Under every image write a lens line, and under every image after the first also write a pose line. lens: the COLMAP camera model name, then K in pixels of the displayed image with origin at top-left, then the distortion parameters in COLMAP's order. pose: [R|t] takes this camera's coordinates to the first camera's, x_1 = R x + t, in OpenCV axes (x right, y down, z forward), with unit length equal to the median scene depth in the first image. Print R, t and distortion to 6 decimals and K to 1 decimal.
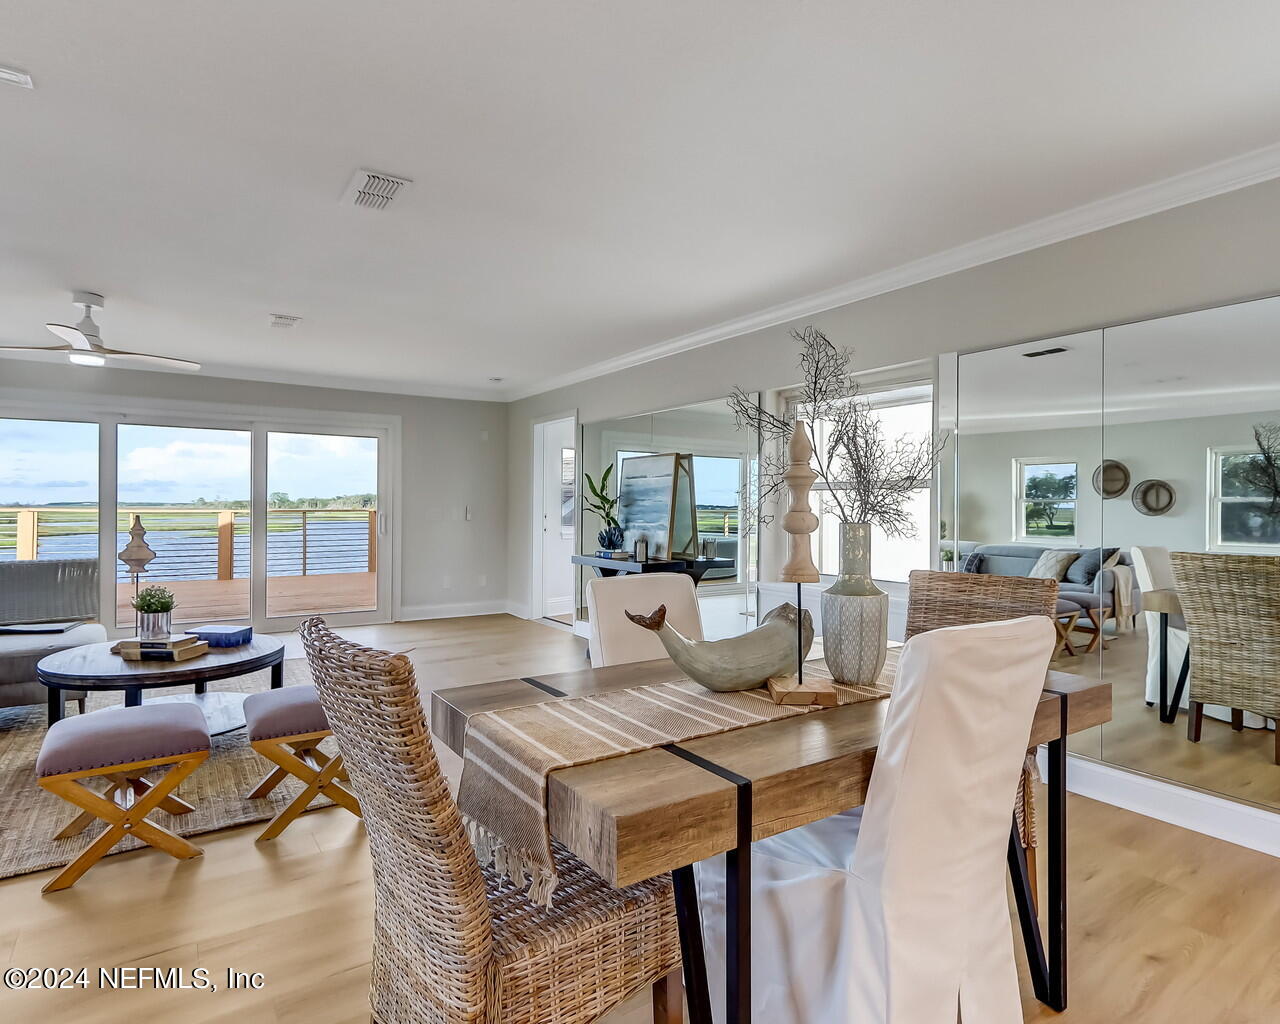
lens RADIAL K [[730.3, 0, 635.9], [0, 730.3, 515.4], [0, 0, 1]] dist [0.012699, -0.000527]
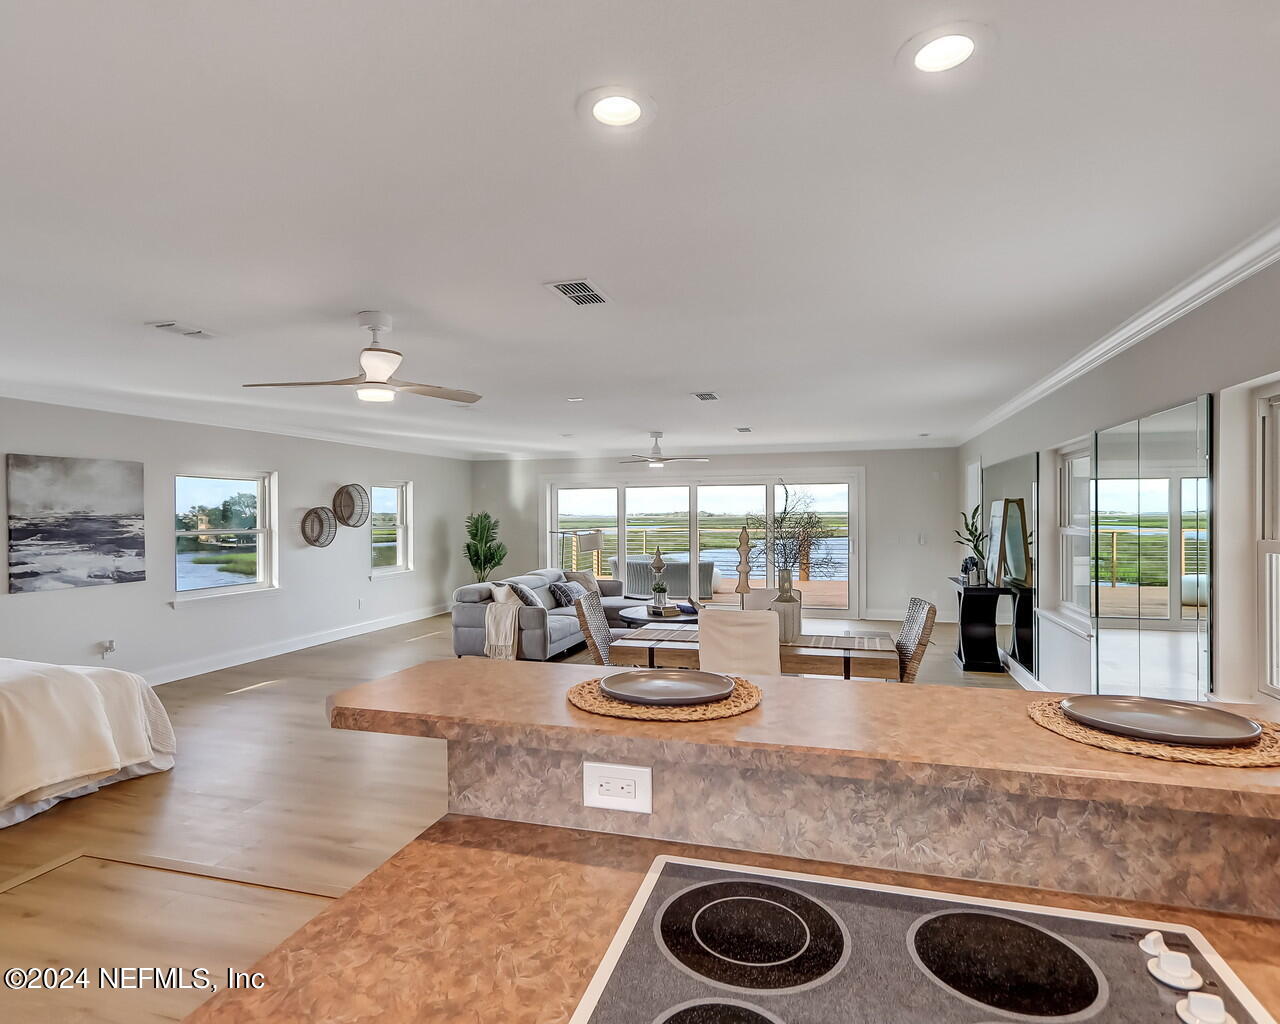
lens RADIAL K [[707.0, 0, 642.0], [0, 707.0, 516.2], [0, 0, 1]] dist [-0.000320, 0.001675]
pose [[0.667277, -0.008537, -0.744761, 0.531915], [0.000304, 0.999937, -0.011190, -0.042108], [0.744809, 0.007240, 0.667238, -0.249574]]
